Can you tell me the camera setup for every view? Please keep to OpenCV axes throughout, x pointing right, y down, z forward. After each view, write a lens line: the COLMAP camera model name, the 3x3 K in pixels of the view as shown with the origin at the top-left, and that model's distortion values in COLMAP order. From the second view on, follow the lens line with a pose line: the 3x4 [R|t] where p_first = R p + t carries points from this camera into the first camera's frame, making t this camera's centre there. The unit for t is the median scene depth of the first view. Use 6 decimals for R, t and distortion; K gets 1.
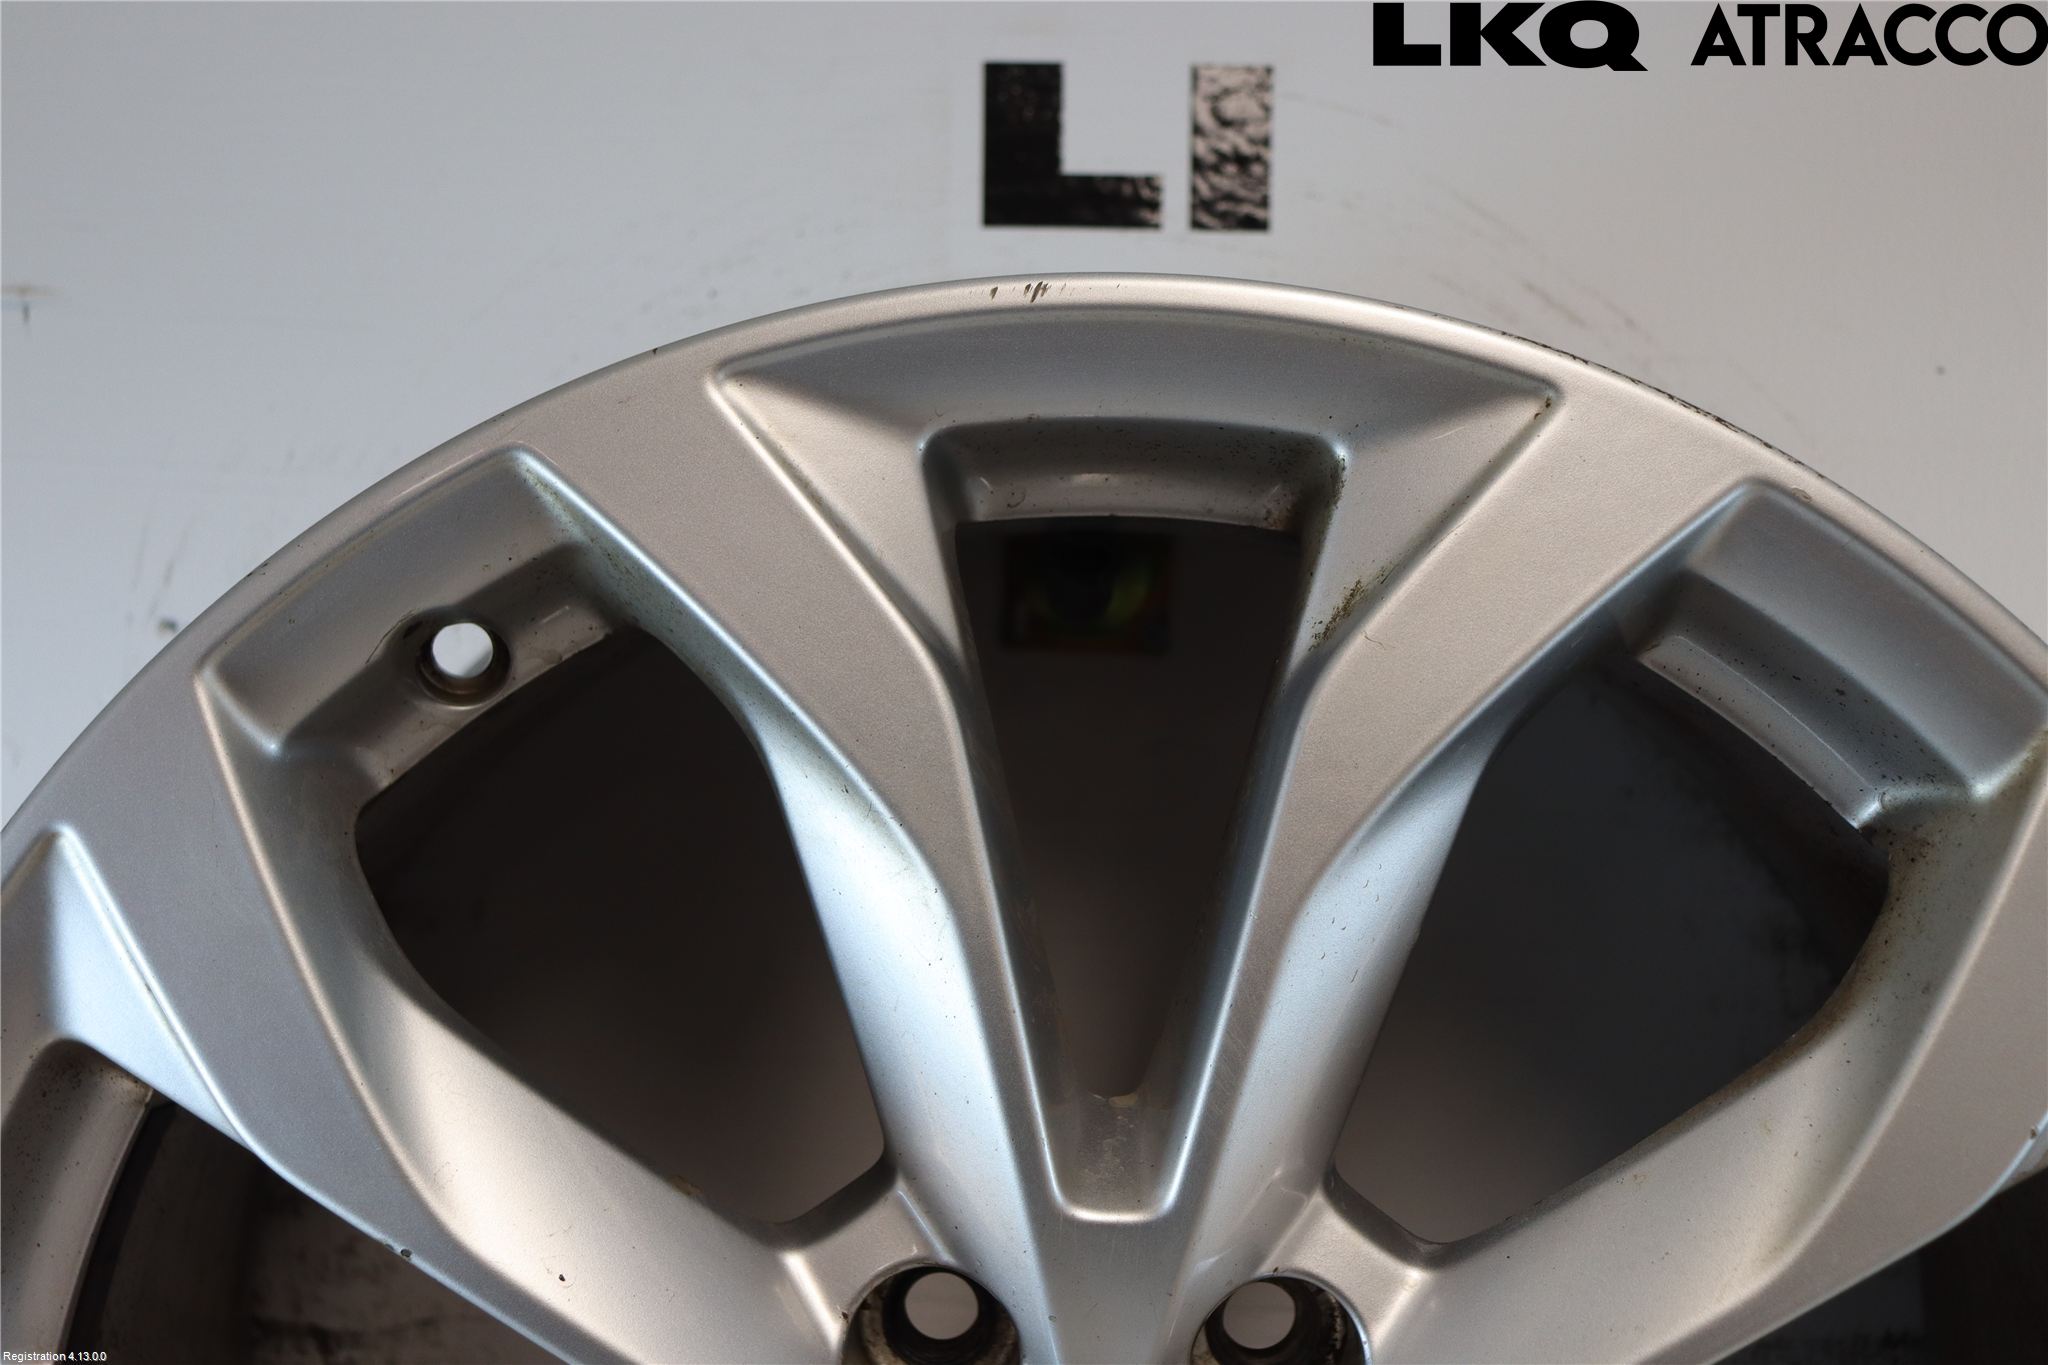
lens RADIAL K [[2446.5, 0, 1024.0], [0, 2446.5, 682.5], [0, 0, 1]] dist [-0.100959, 0.305481]
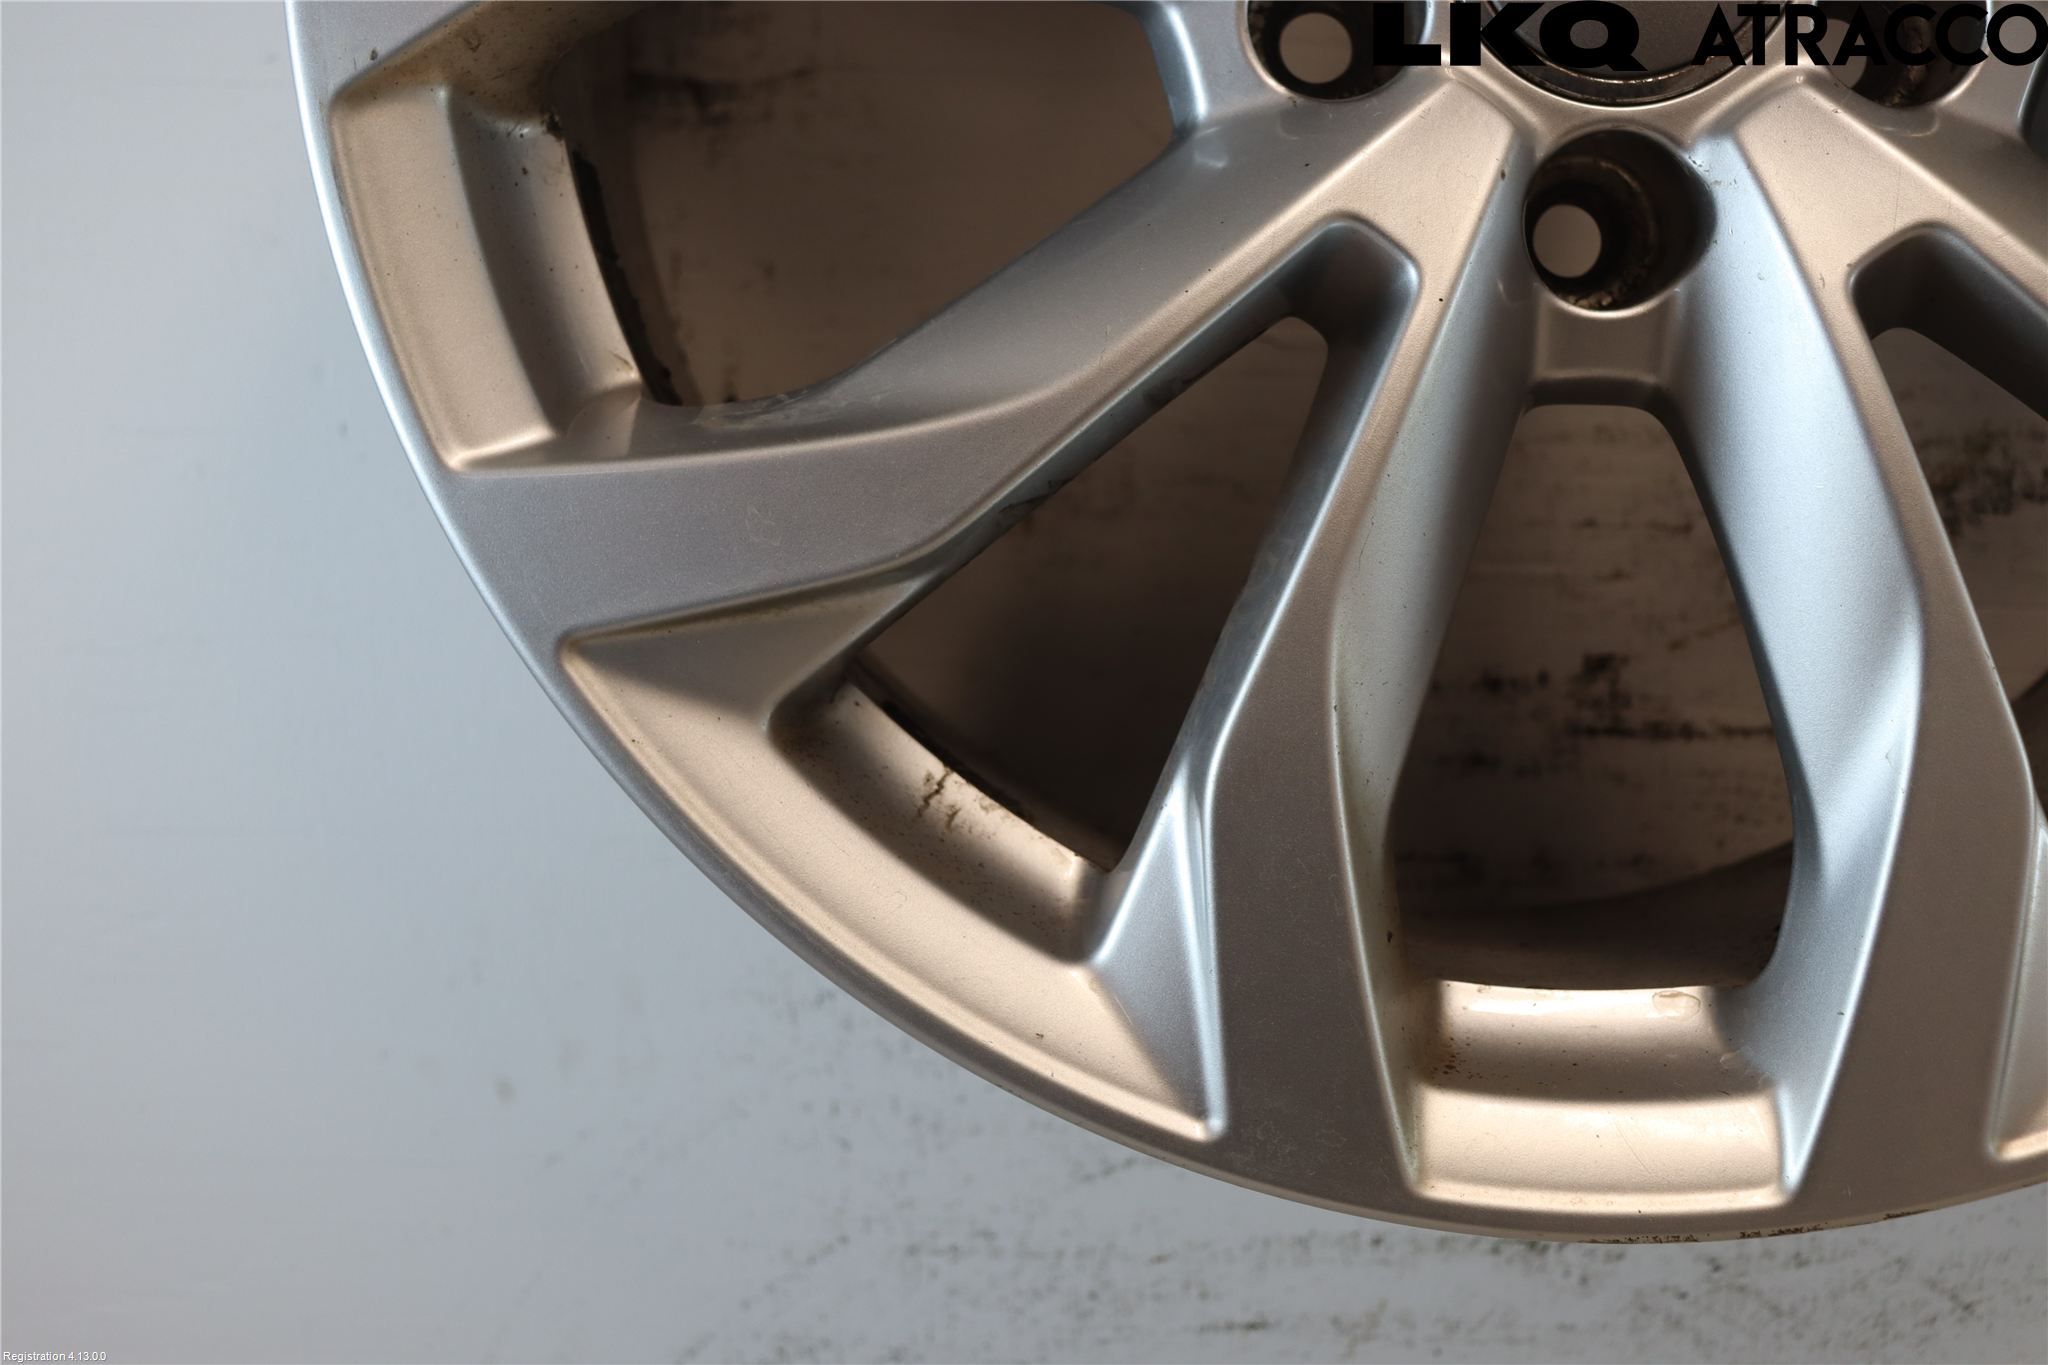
lens RADIAL K [[2446.5, 0, 1024.0], [0, 2446.5, 682.5], [0, 0, 1]] dist [-0.100959, 0.305481]
pose [[0.999692, -0.007709, -0.023604, -0.192211], [0.010768, 0.991144, 0.132357, 0.550870], [0.022374, -0.132570, 0.990921, -0.031693]]
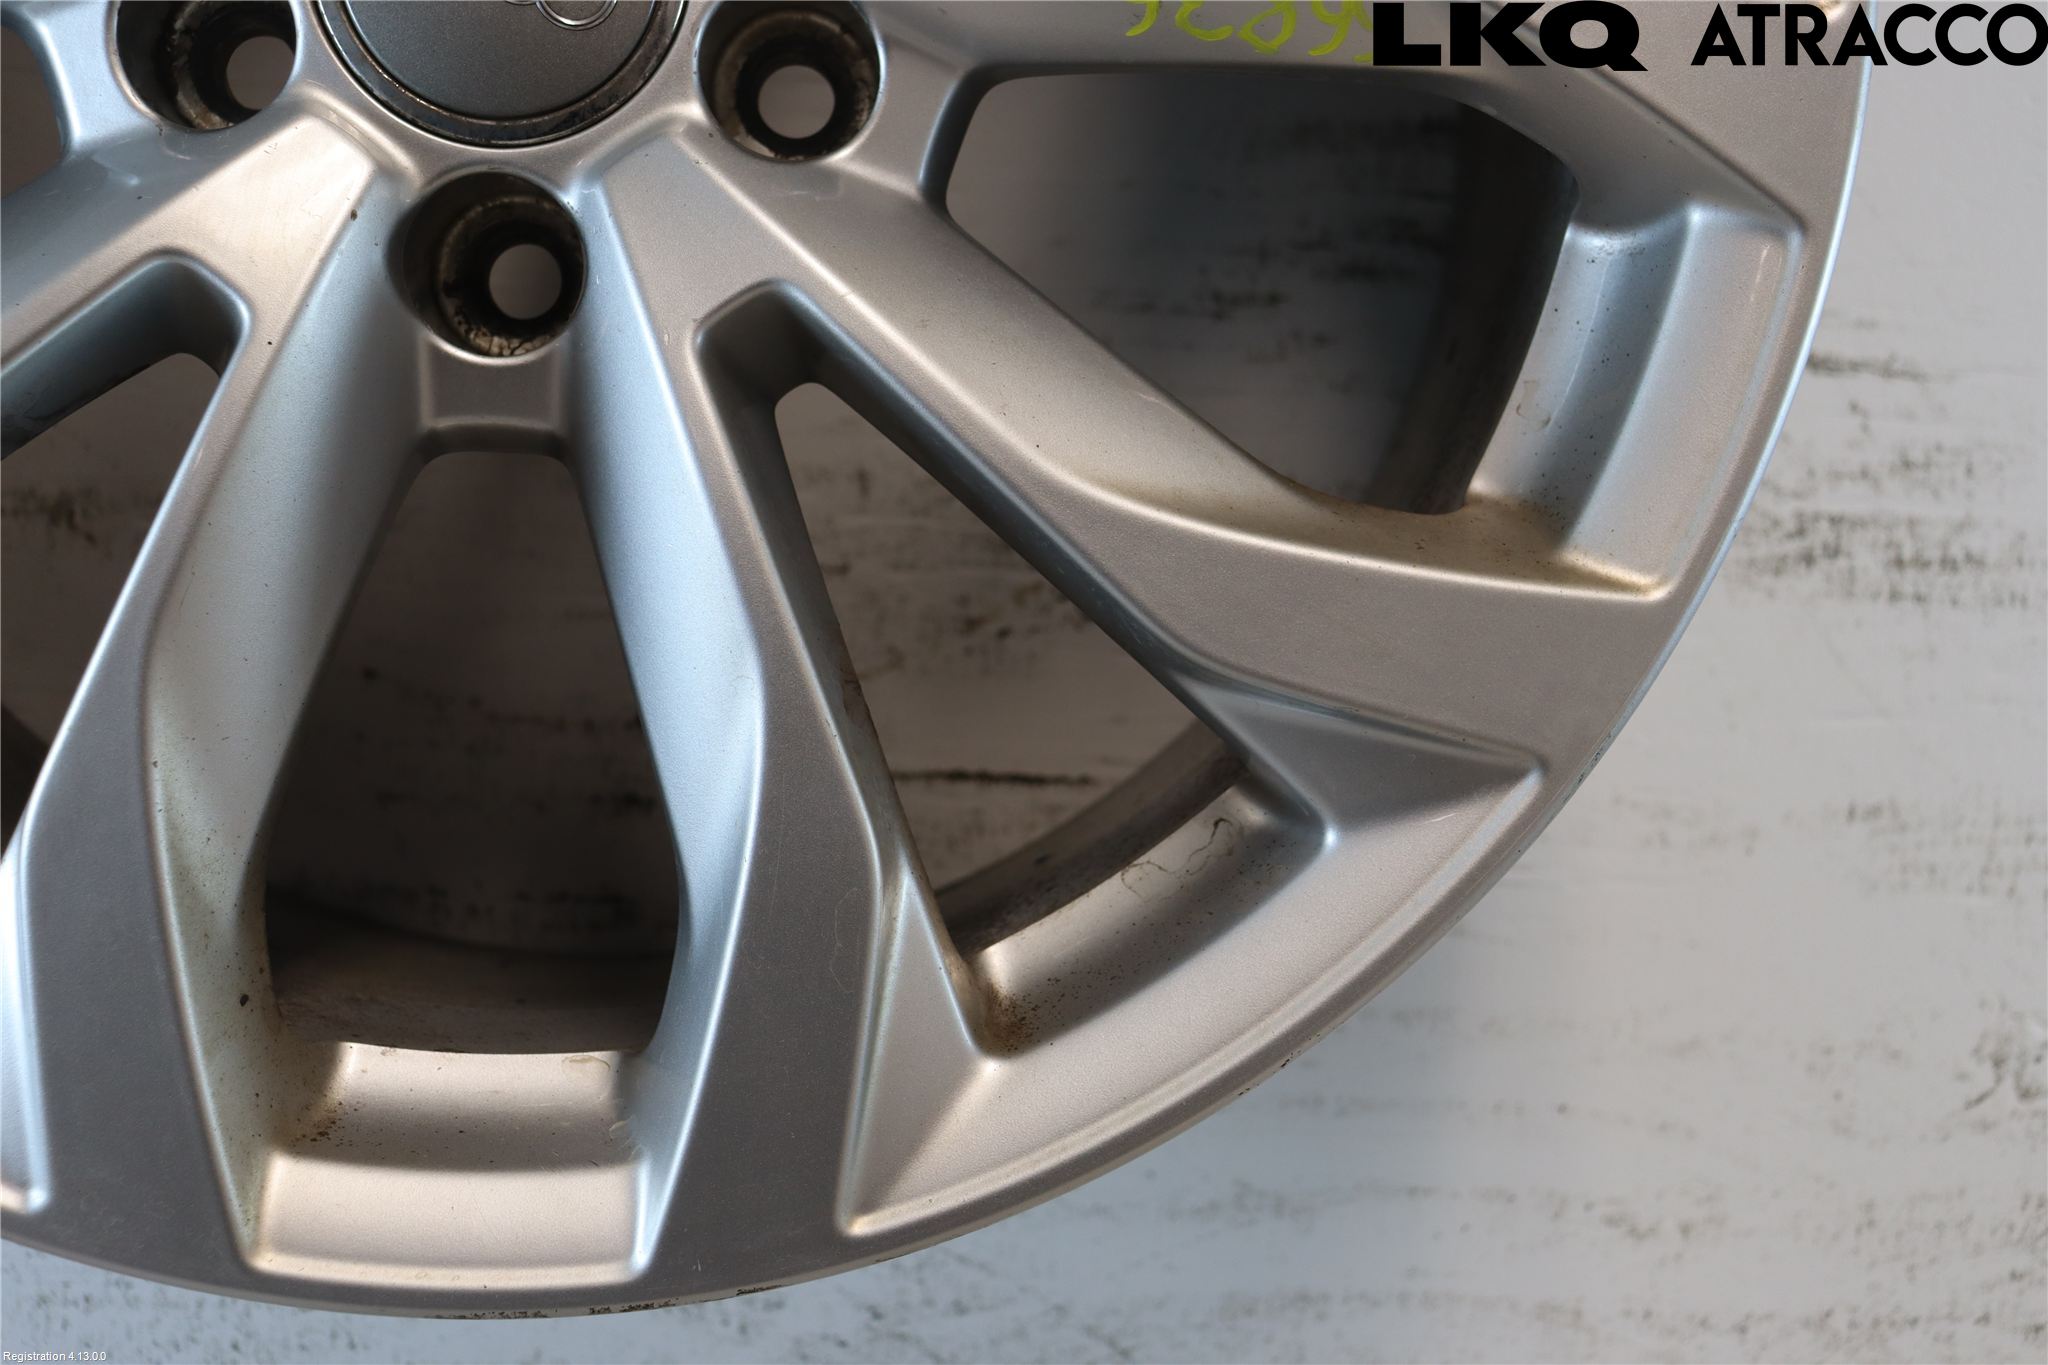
lens RADIAL K [[2446.5, 0, 1024.0], [0, 2446.5, 682.5], [0, 0, 1]] dist [-0.100959, 0.305481]
pose [[0.996738, 0.011237, 0.079918, 0.162774], [-0.021829, 0.990886, 0.132926, 0.528910], [-0.077696, -0.134237, 0.987899, -0.008785]]
